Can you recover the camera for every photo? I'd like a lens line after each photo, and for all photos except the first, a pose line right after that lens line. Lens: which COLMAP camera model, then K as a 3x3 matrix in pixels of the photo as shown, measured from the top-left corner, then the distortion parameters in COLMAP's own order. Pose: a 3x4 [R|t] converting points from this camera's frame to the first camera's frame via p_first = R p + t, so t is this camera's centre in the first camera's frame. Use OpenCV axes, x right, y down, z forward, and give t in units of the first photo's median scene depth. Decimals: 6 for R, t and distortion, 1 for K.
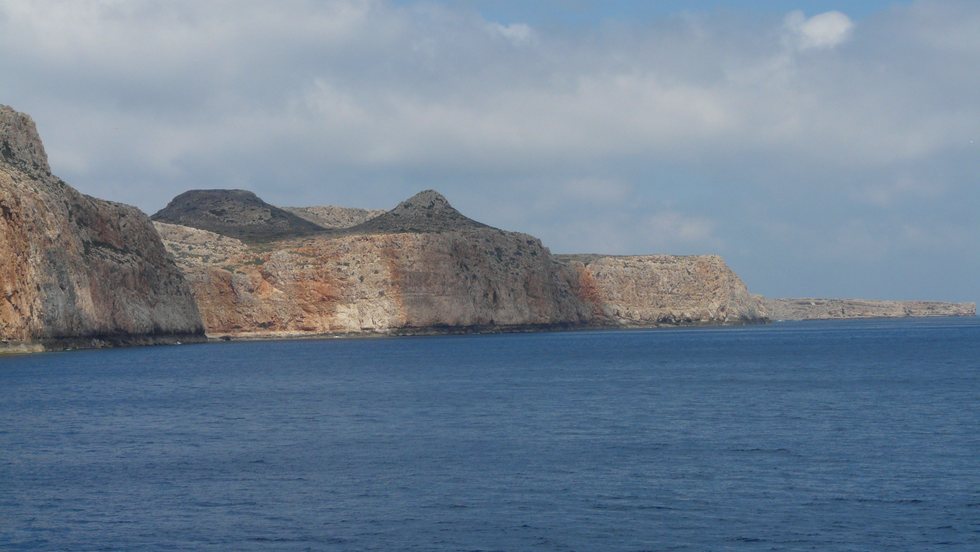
lens RADIAL K [[2177.2, 0, 490.0], [0, 2177.2, 276.0], [0, 0, 1]] dist [-0.010450, -0.030852]
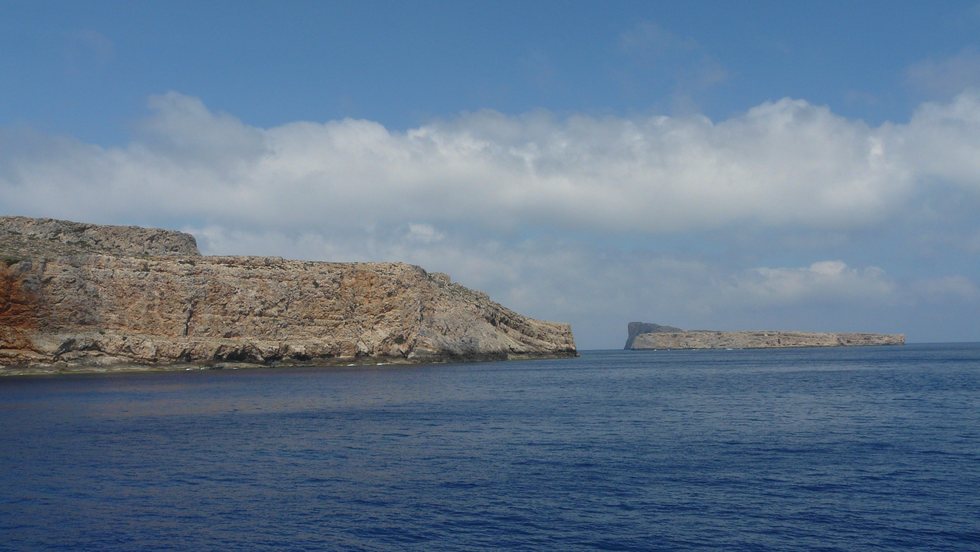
lens RADIAL K [[1001.5, 0, 490.0], [0, 1001.5, 276.0], [0, 0, 1]] dist [-0.076326, 0.005703]
pose [[0.978546, -0.015212, -0.205464, 0.201855], [0.005021, 0.998735, -0.050030, 0.011119], [0.205965, 0.047925, 0.977385, 0.699044]]
